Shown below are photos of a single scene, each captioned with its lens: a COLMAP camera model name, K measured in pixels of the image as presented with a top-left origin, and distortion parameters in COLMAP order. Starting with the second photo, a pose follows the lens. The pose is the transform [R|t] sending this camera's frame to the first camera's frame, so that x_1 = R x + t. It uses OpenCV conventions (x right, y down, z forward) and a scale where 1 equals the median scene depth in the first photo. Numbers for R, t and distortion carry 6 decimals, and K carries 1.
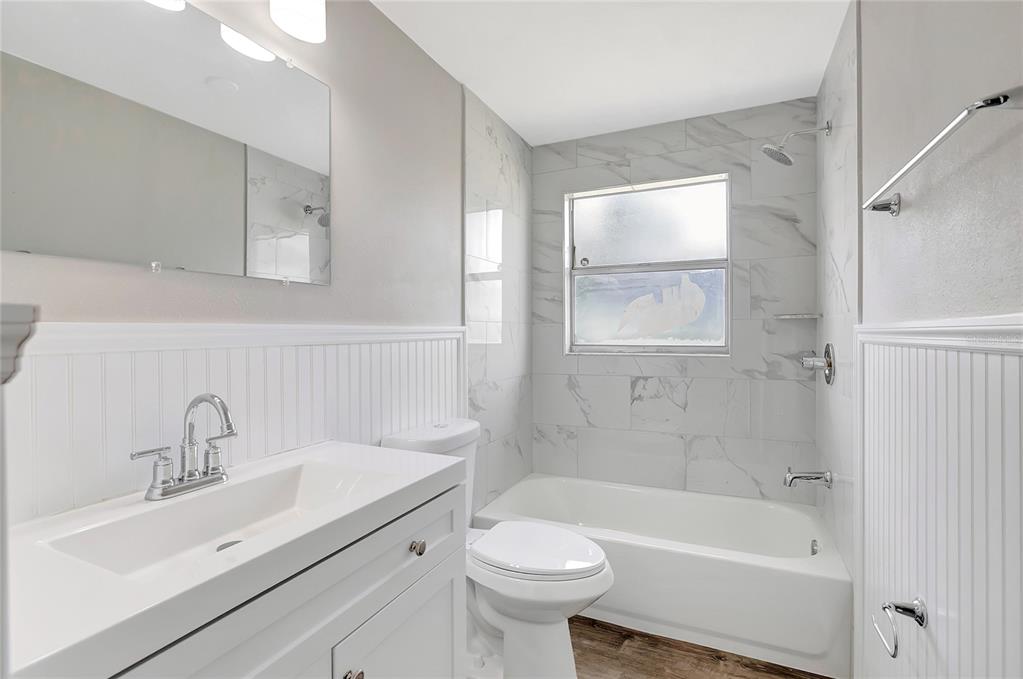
lens RADIAL K [[470.4, 0, 511.5], [0, 470.4, 339.5], [0, 0, 1]] dist [-0.024416, 0.000899]
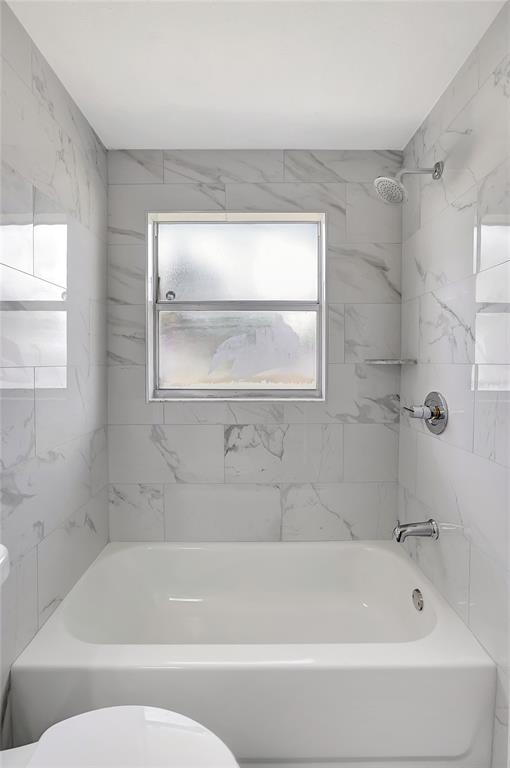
lens RADIAL K [[353.1, 0, 254.9], [0, 353.1, 366.4], [0, 0, 1]] dist [-0.024416, 0.000899]
pose [[0.906740, -0.002832, 0.421681, 0.020853], [0.002210, 0.999996, 0.001964, -0.035665], [-0.421685, -0.000849, 0.906742, 0.361067]]
